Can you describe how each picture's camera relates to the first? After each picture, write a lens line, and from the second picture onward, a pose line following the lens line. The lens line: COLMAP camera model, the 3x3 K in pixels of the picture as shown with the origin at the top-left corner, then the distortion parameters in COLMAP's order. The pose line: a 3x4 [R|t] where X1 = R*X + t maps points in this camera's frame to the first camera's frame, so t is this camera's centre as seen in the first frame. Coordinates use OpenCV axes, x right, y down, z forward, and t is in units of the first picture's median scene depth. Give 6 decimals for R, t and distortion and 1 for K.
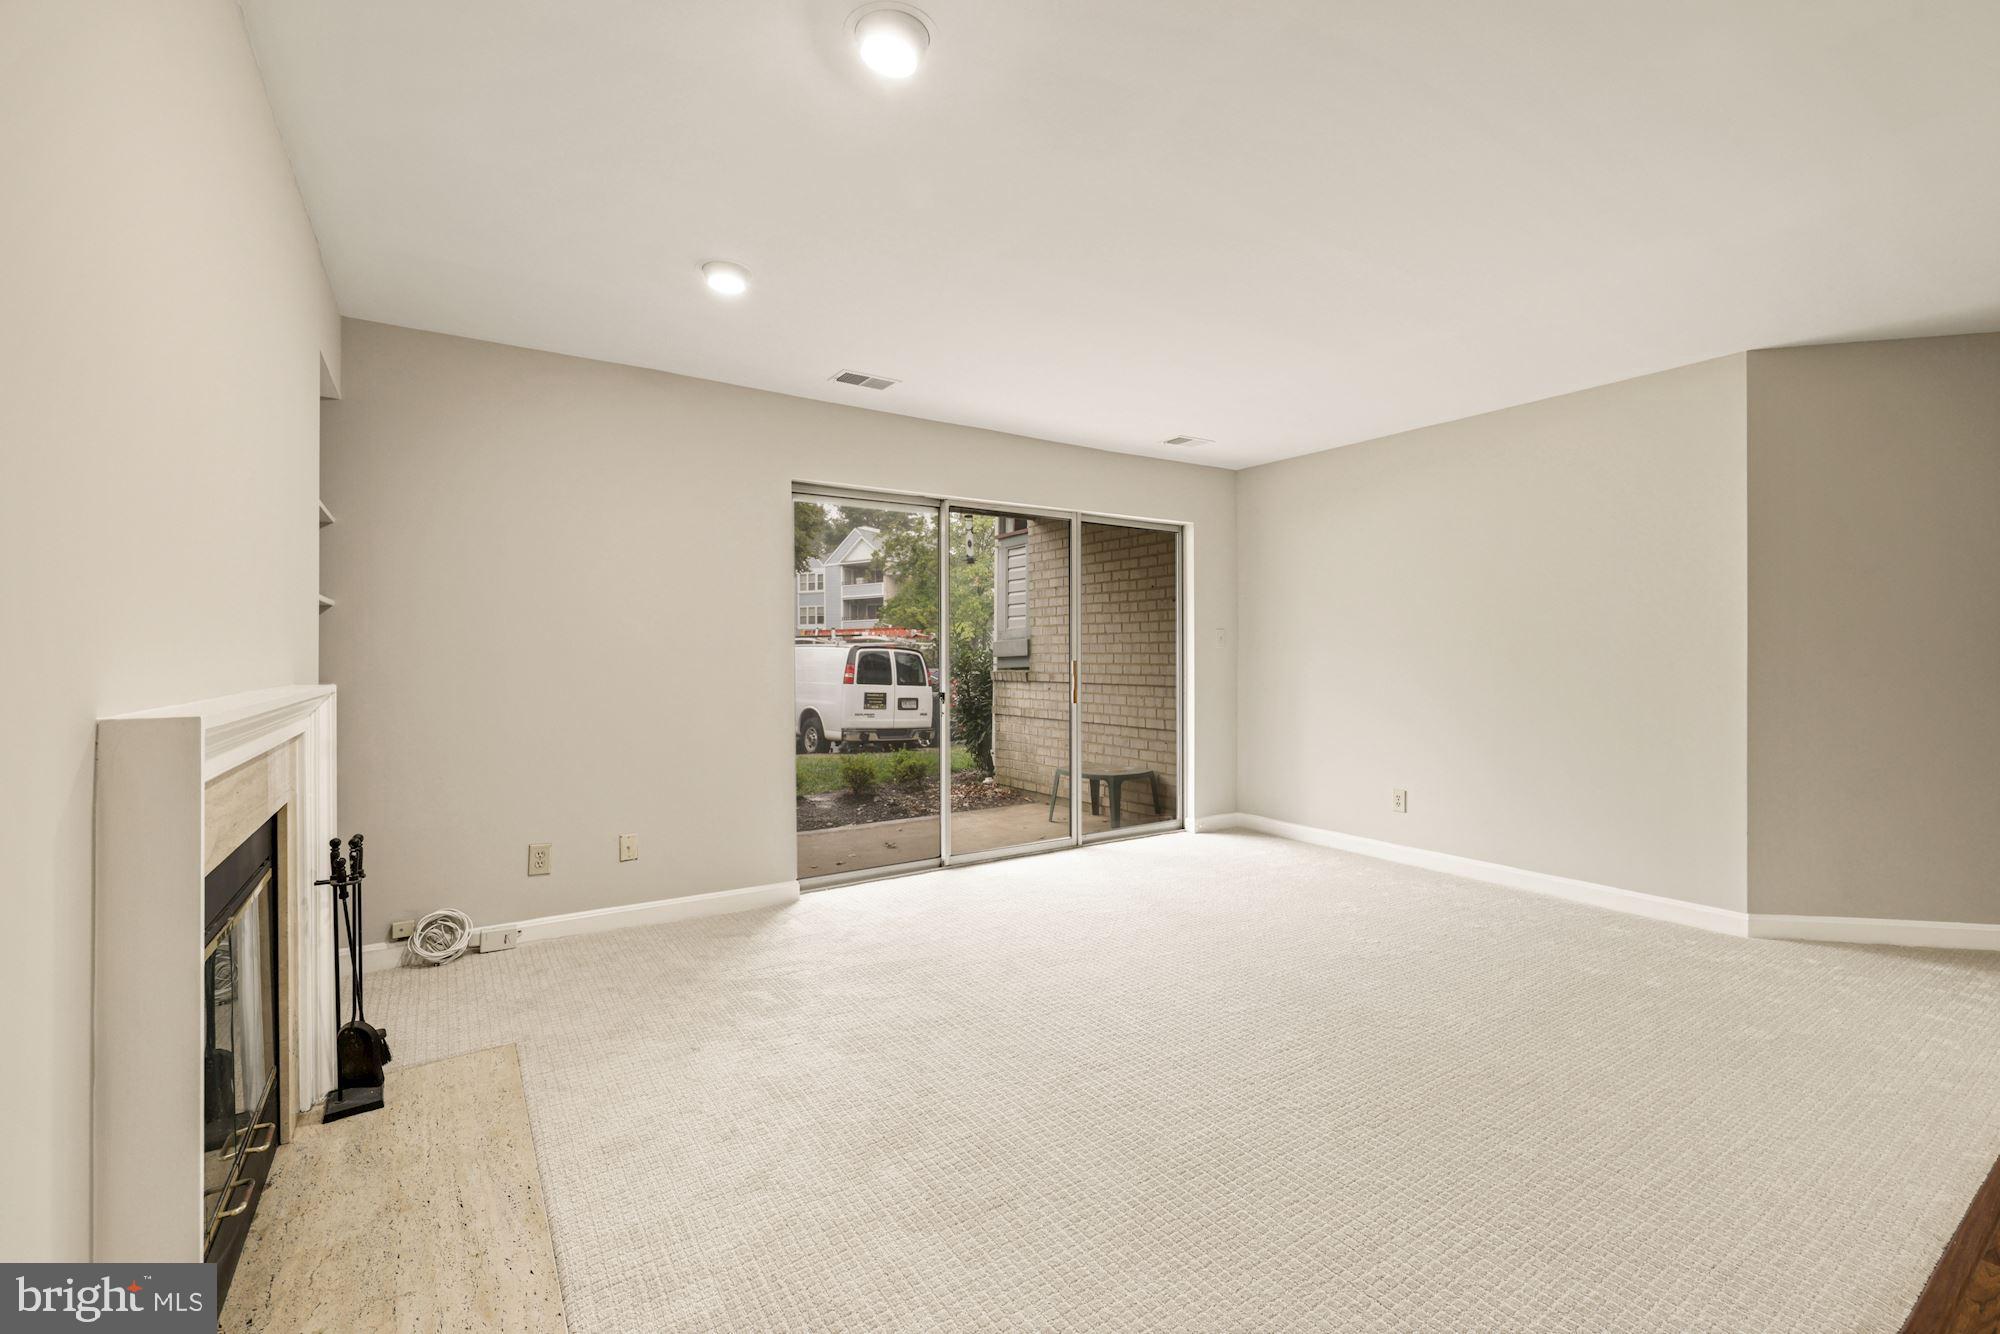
lens RADIAL K [[842.2, 0, 1004.7], [0, 842.2, 657.7], [0, 0, 1]] dist [-0.000075, 0.000111]
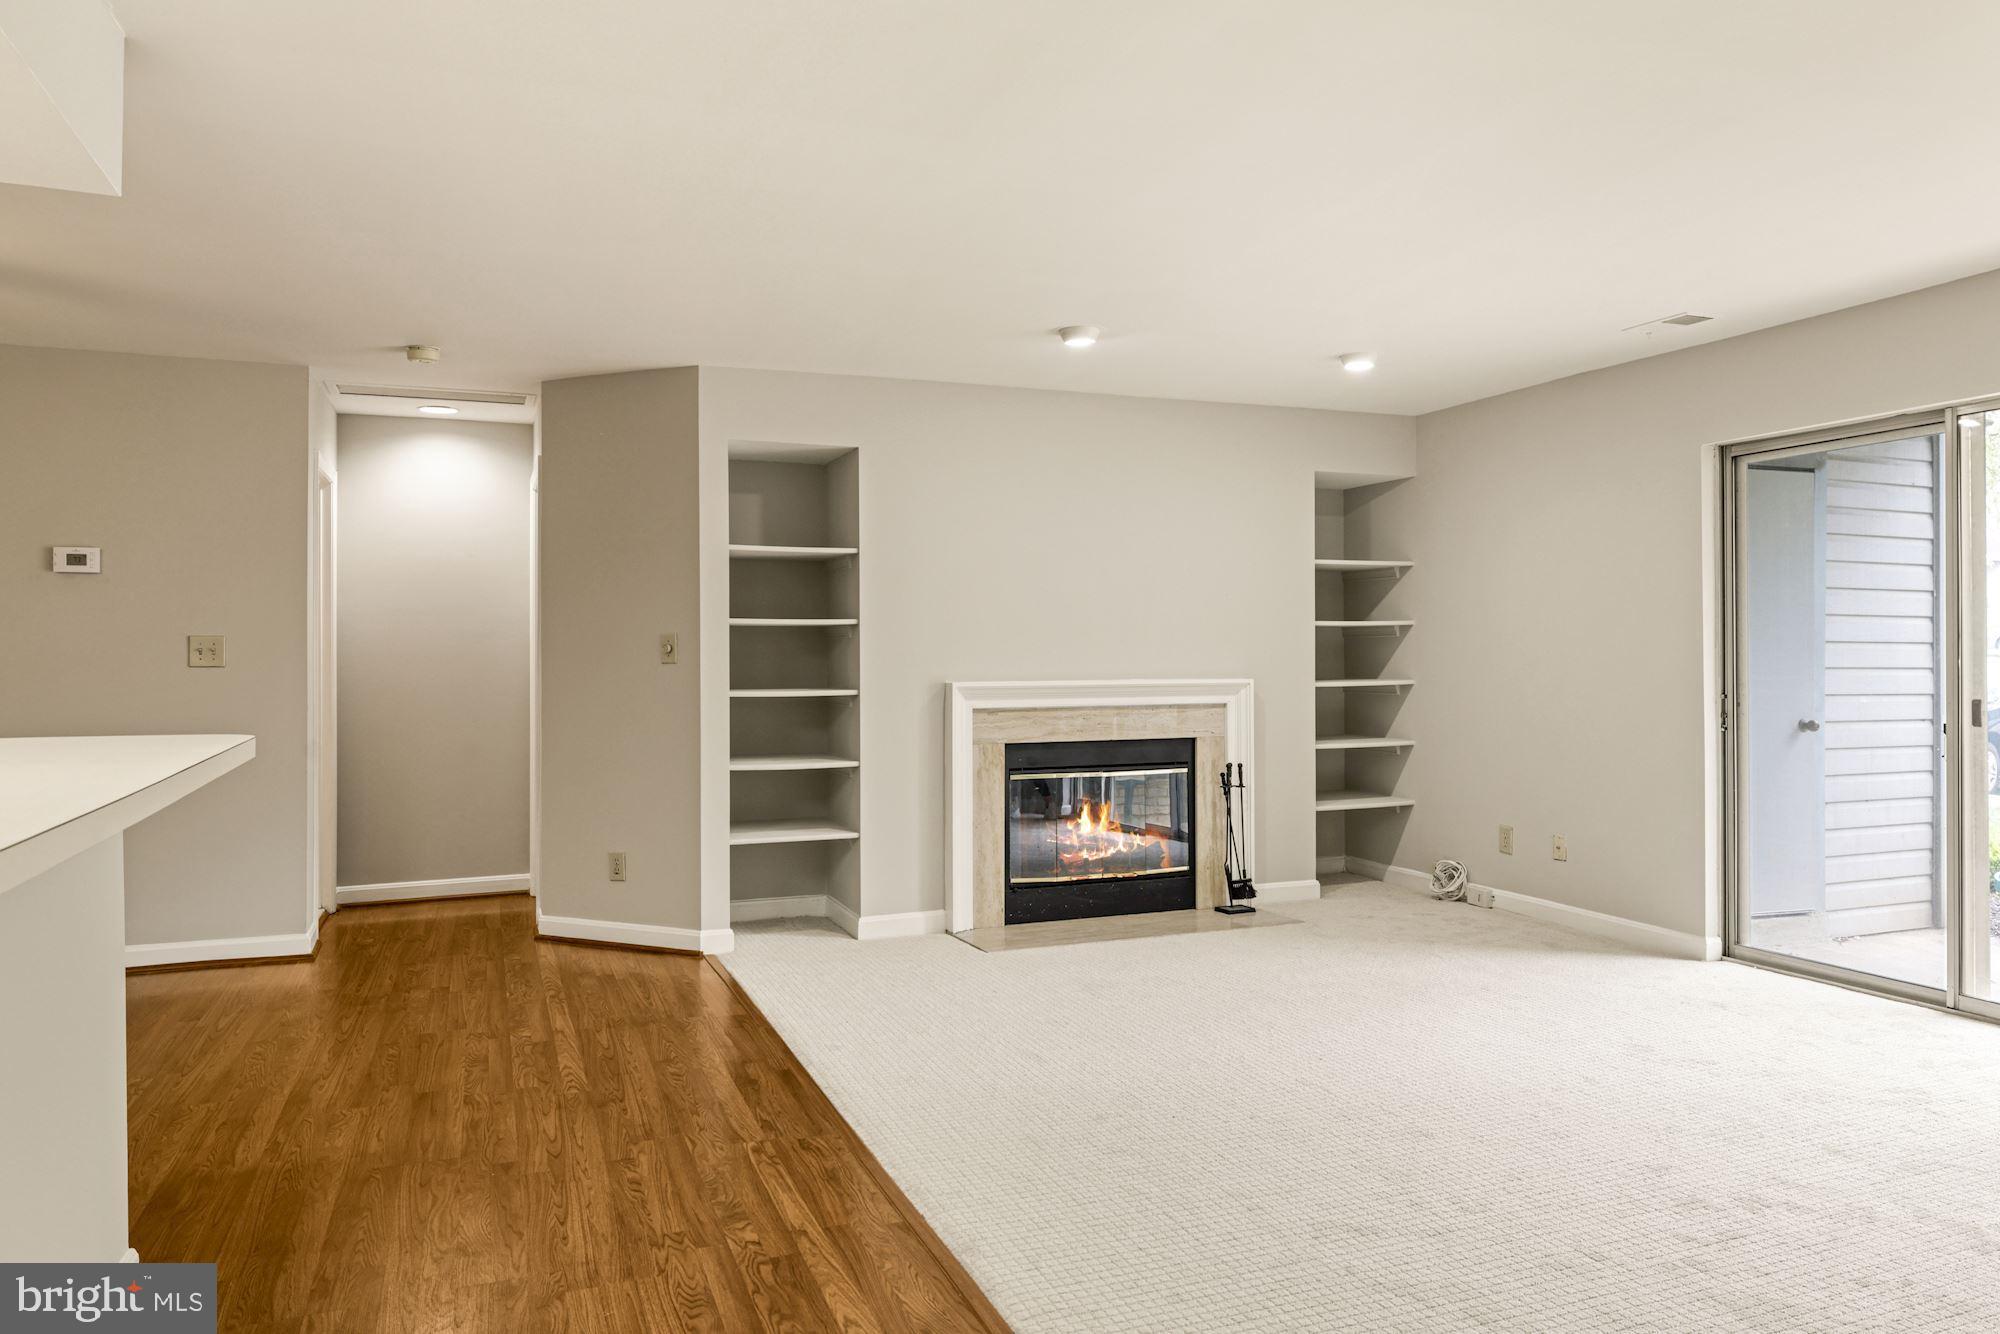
lens RADIAL K [[1320.5, 0, 1008.8], [0, 1320.5, 650.7], [0, 0, 1]] dist [0.001145, -0.001991]
pose [[-0.200296, 0.001208, -0.979735, 0.829492], [0.004701, 0.999989, 0.000272, -0.012263], [0.979724, -0.004551, -0.200299, 0.434117]]
